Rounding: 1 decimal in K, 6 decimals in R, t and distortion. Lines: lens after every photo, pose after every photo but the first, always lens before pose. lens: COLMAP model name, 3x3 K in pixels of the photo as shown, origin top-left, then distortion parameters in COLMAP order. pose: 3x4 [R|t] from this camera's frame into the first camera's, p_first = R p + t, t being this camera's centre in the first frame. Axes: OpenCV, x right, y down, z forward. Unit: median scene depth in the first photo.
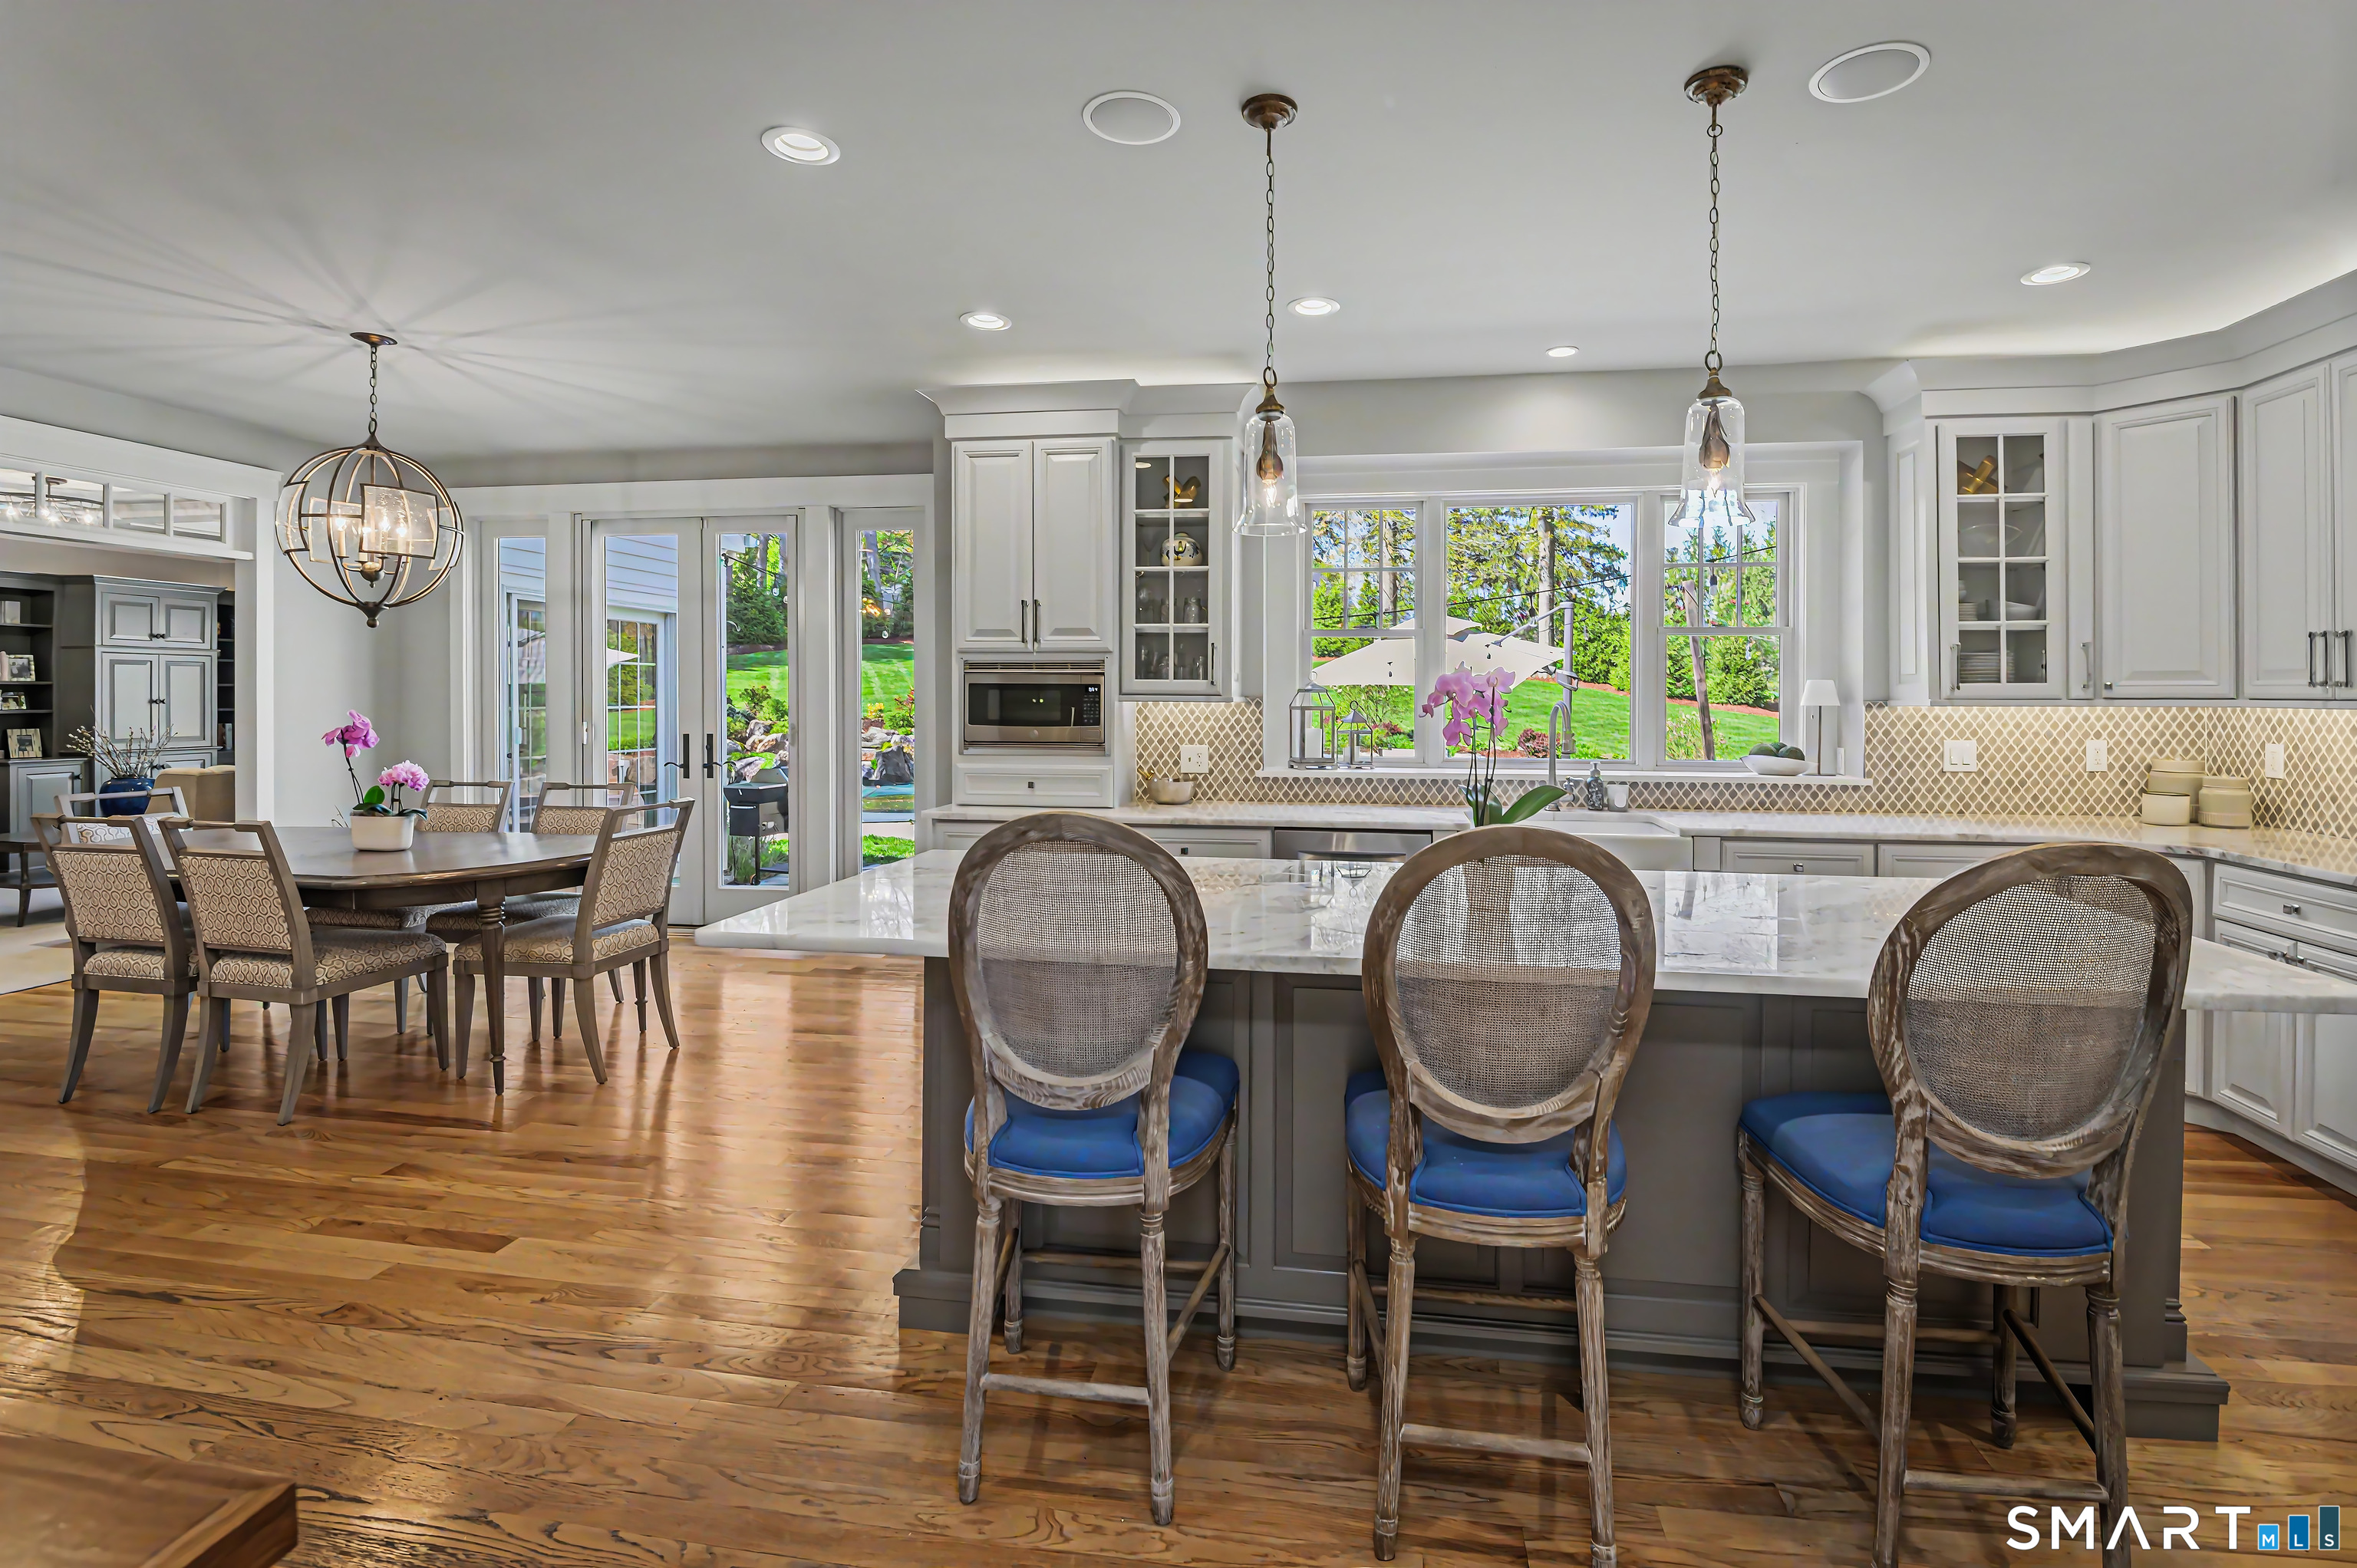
lens RADIAL K [[1085.9, 0, 1175.4], [0, 1085.9, 702.0], [0, 0, 1]] dist [-0.006353, -0.005116]
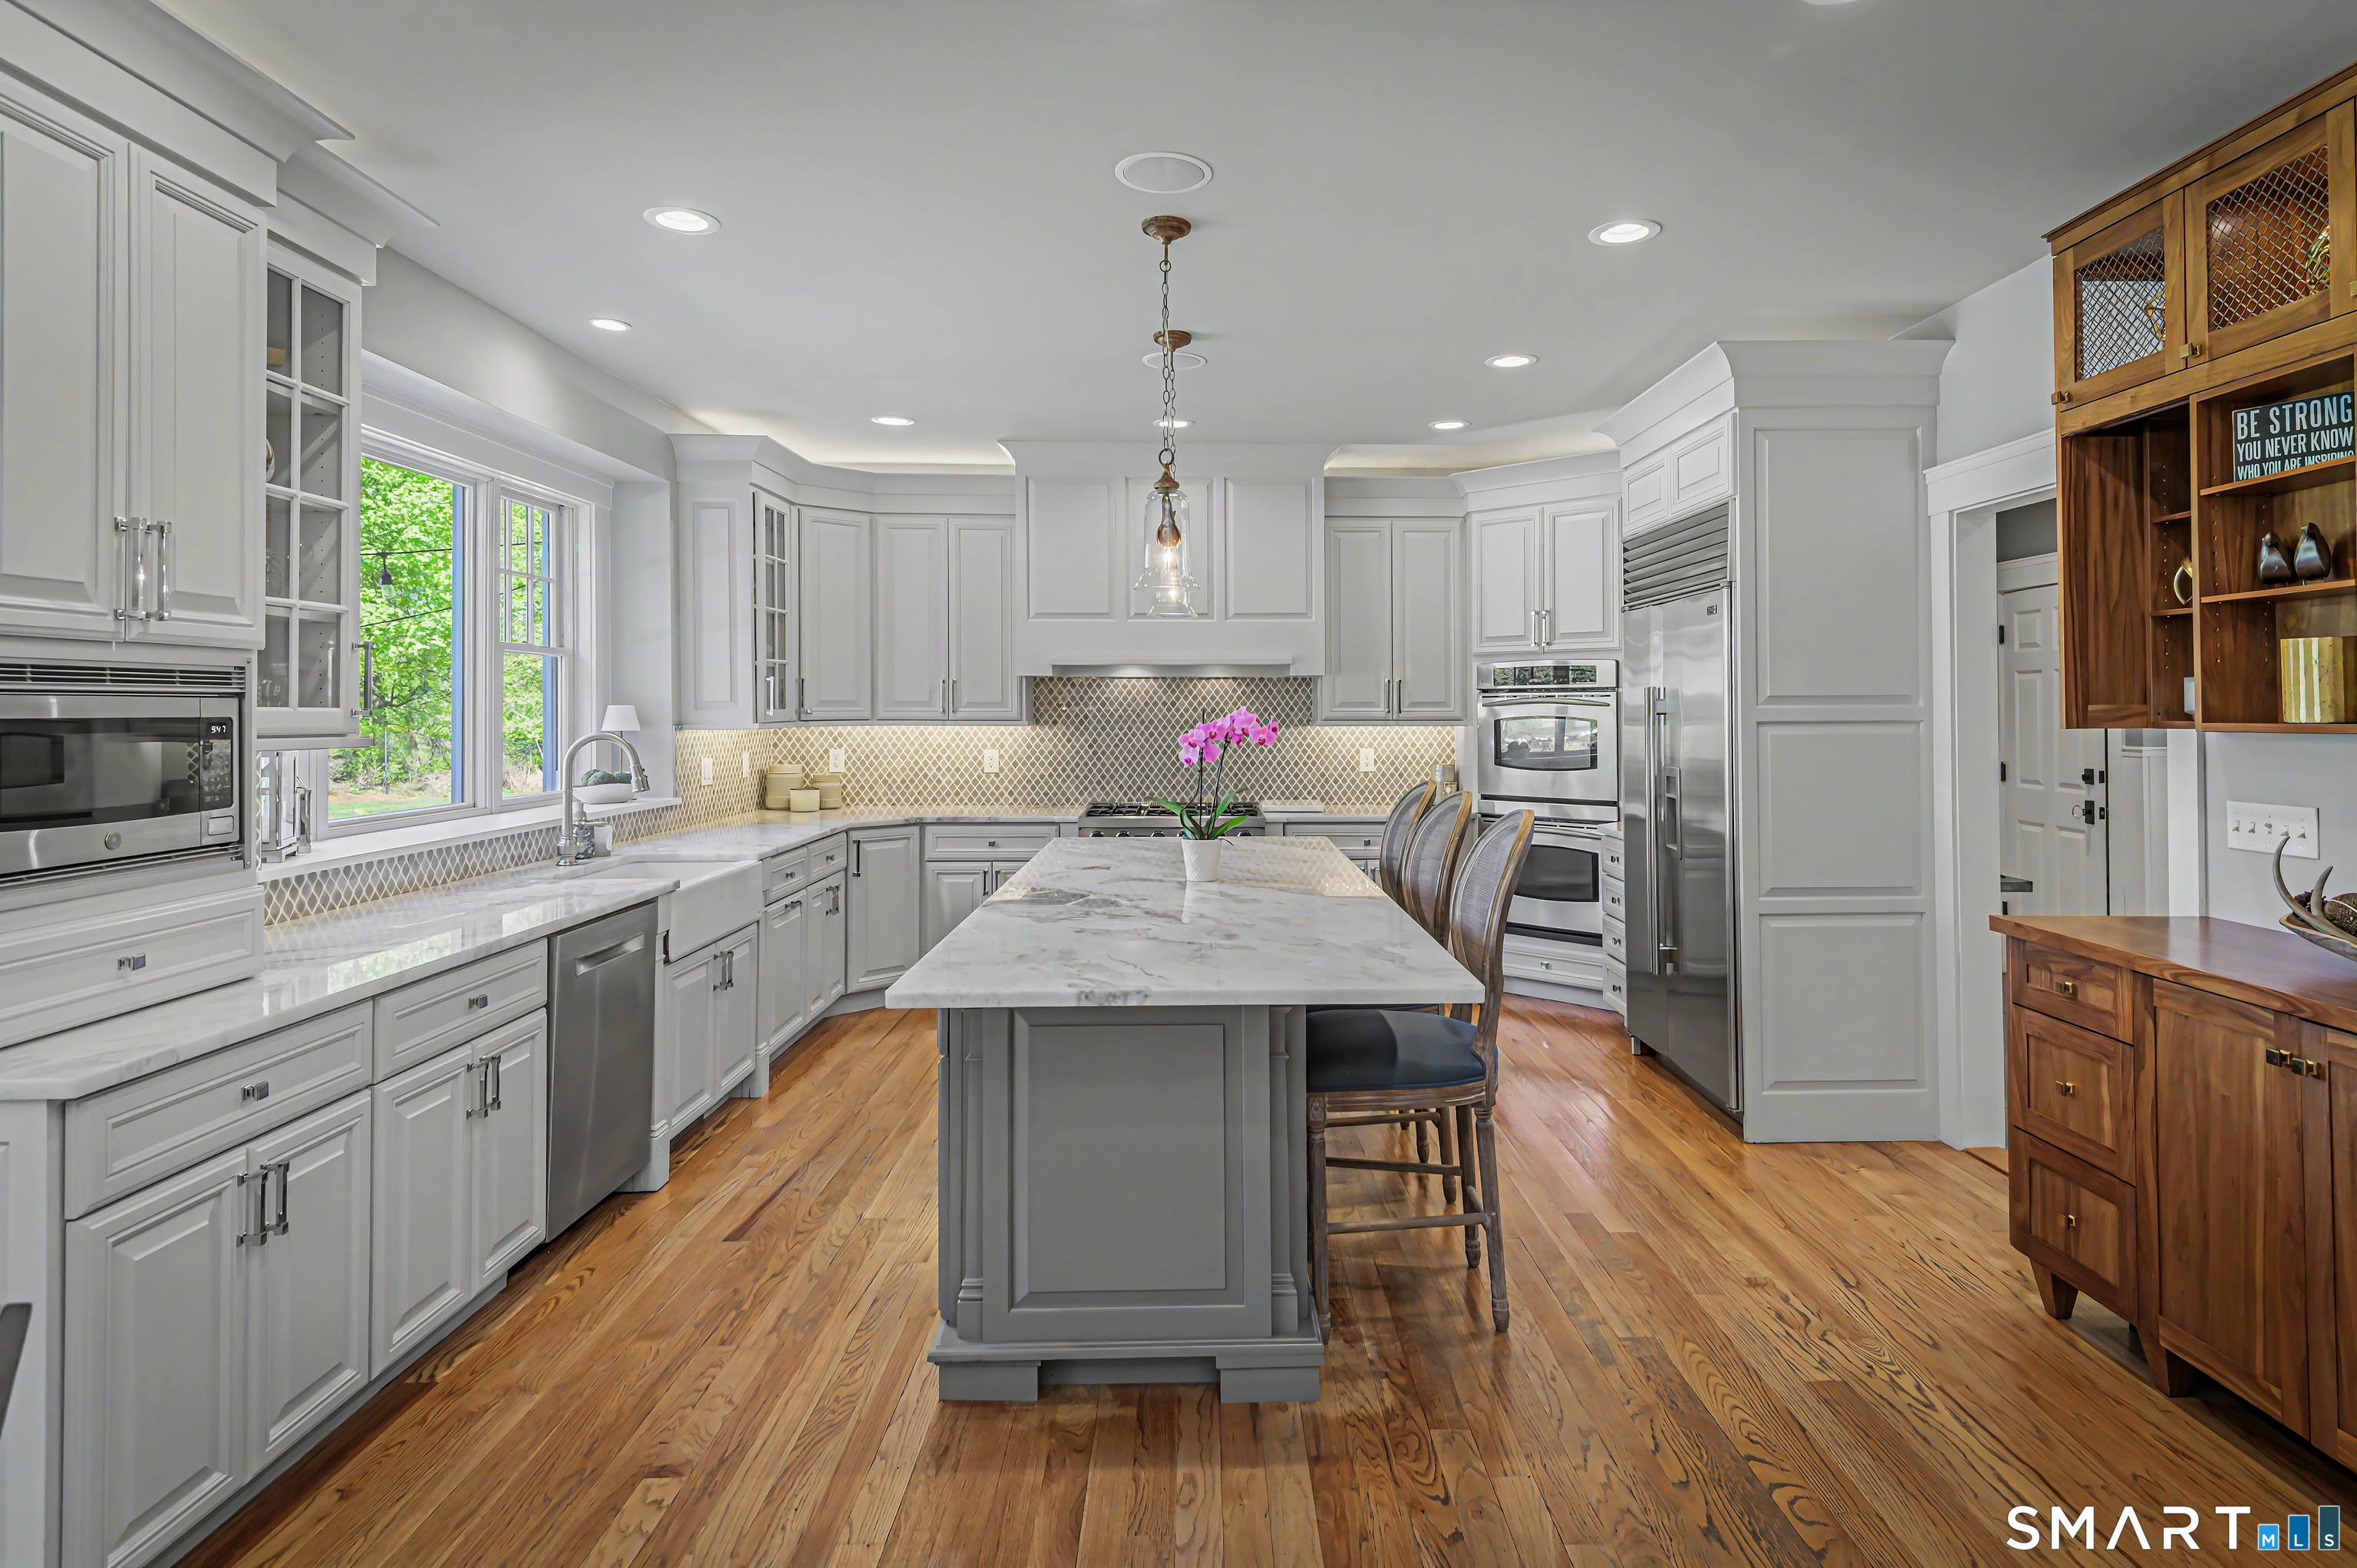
lens RADIAL K [[1325.0, 0, 1260.7], [0, 1325.0, 693.8], [0, 0, 1]] dist [0.032078, 0.000013]
pose [[-0.226401, 0.004663, 0.974023, -0.739569], [0.002467, 0.999988, -0.004214, -0.023768], [-0.974031, 0.001449, -0.226410, 0.695355]]
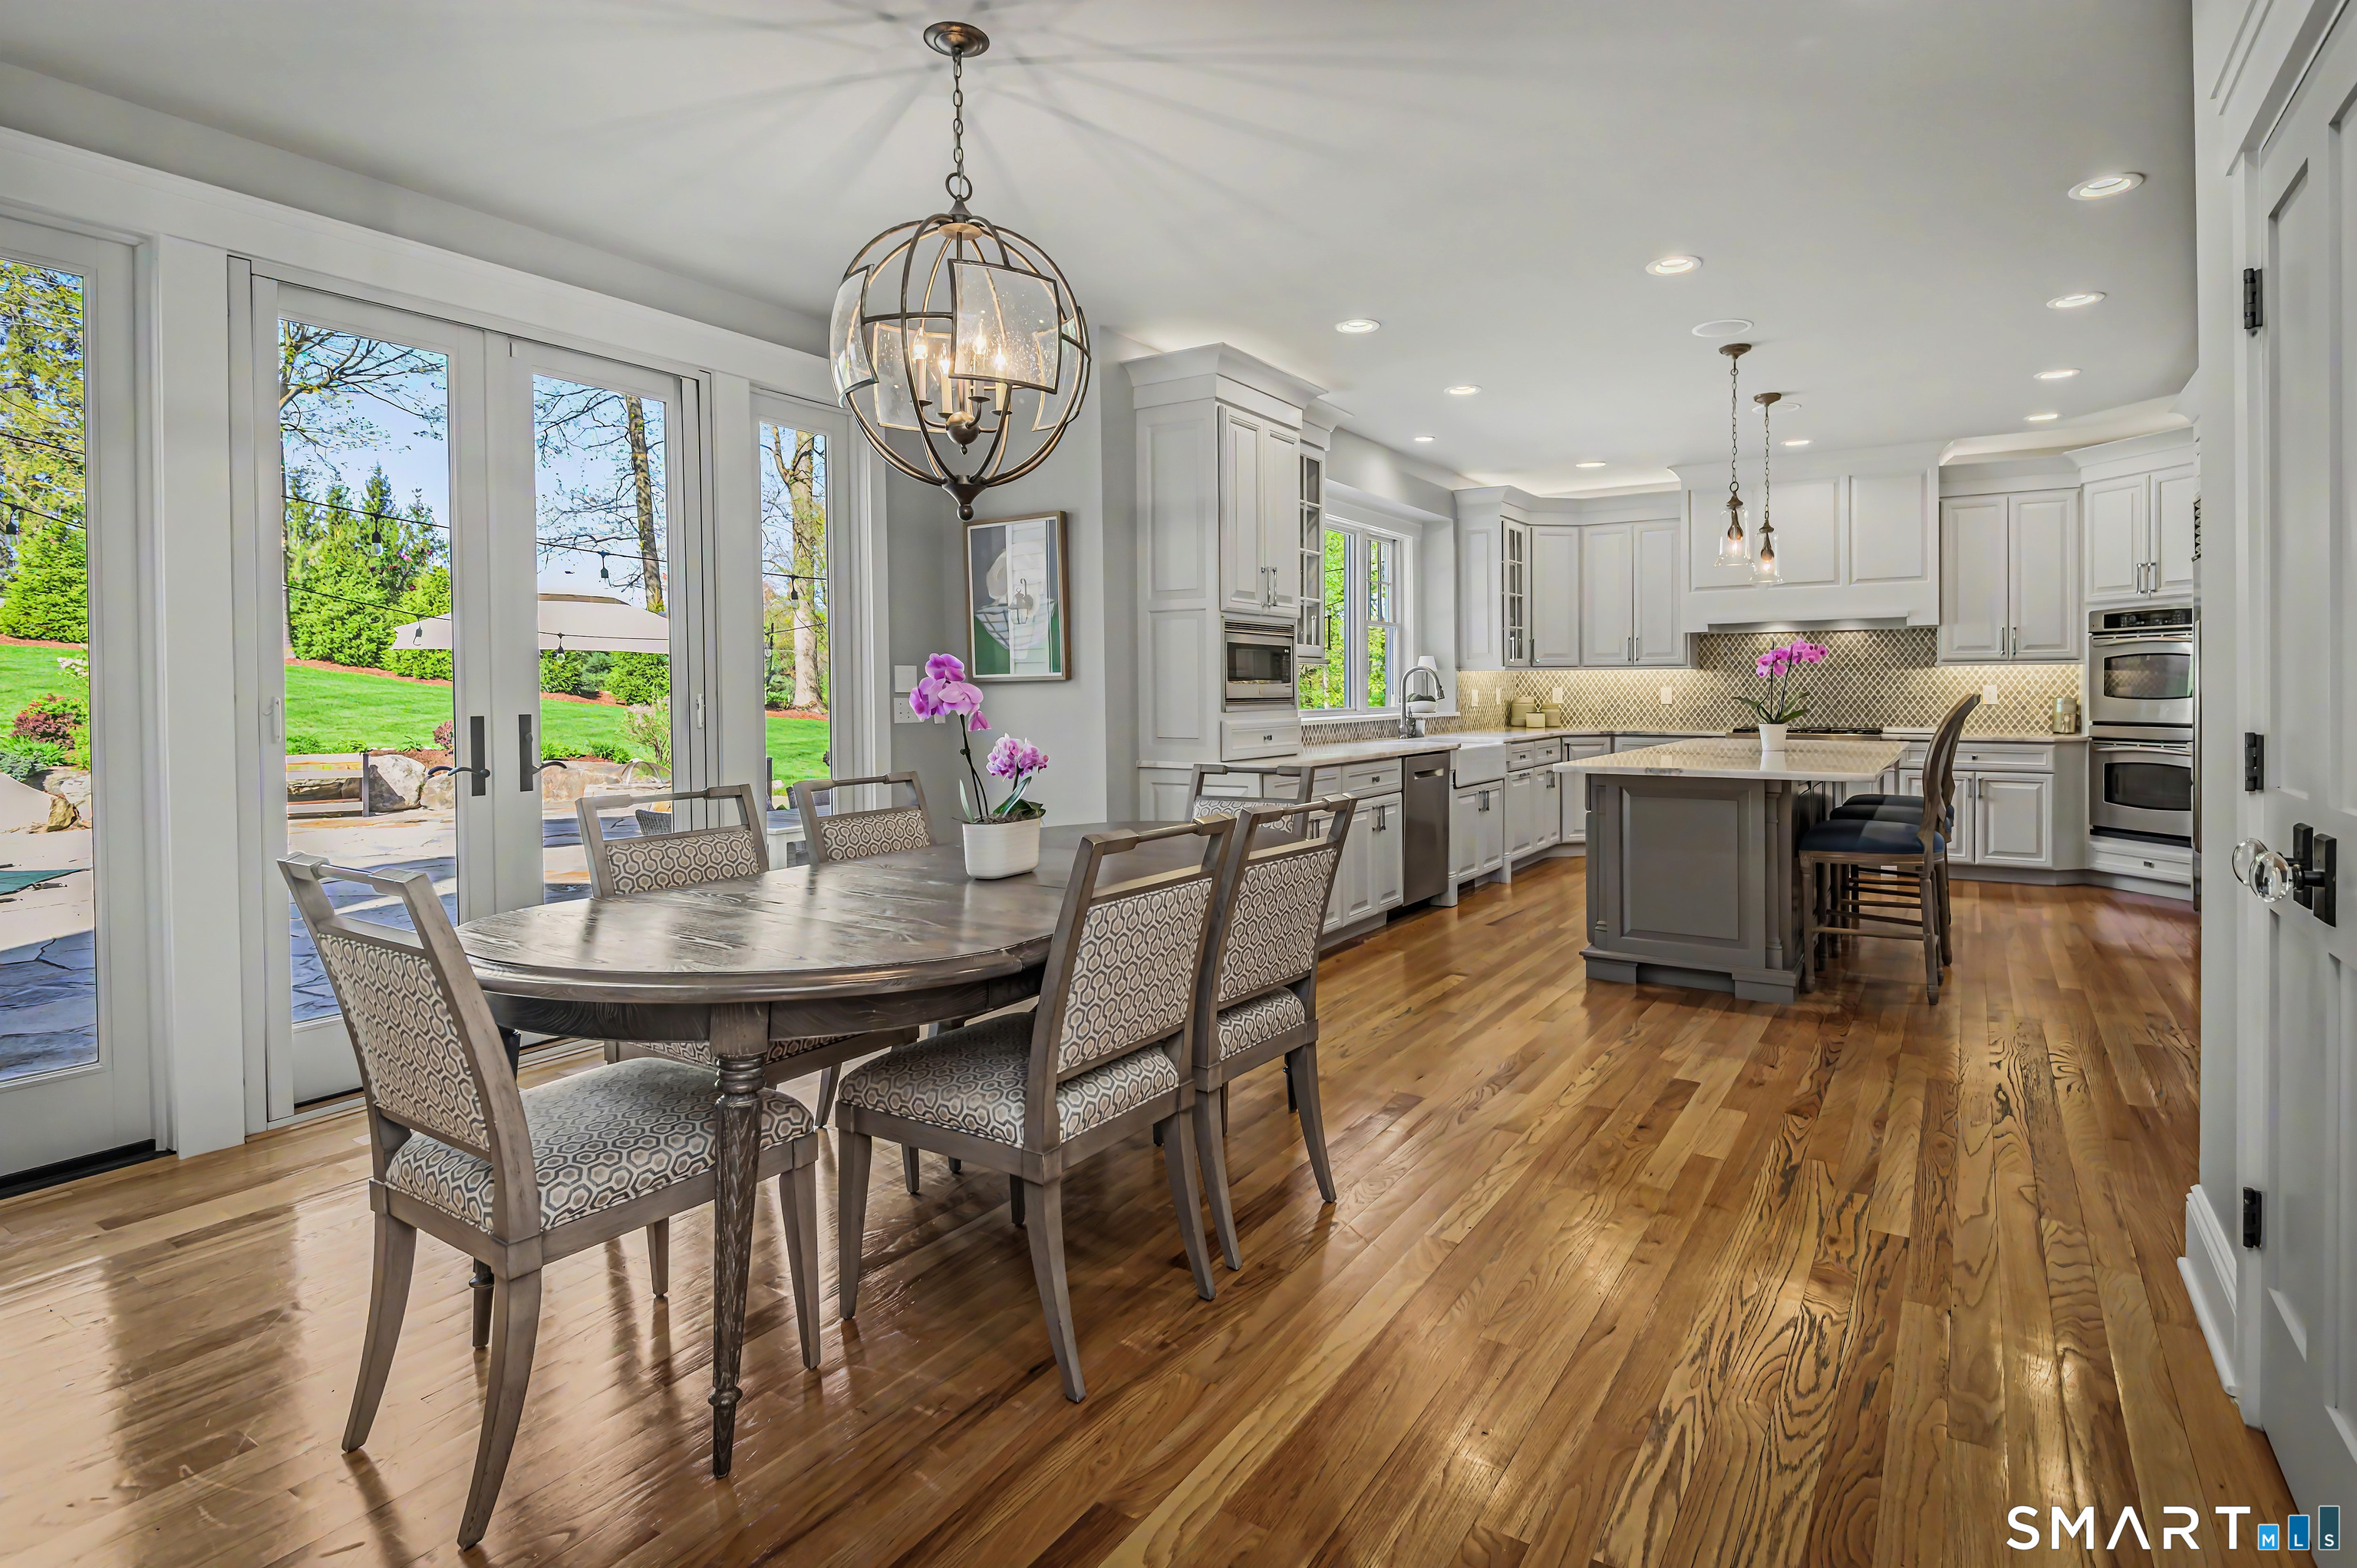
lens RADIAL K [[1224.5, 0, 1178.6], [0, 1224.5, 715.5], [0, 0, 1]] dist [0.000053, -0.000541]
pose [[0.391607, -0.024307, 0.919812, -1.305761], [0.009849, 0.999704, 0.022225, 0.026740], [-0.920080, 0.000356, 0.391730, 0.601368]]
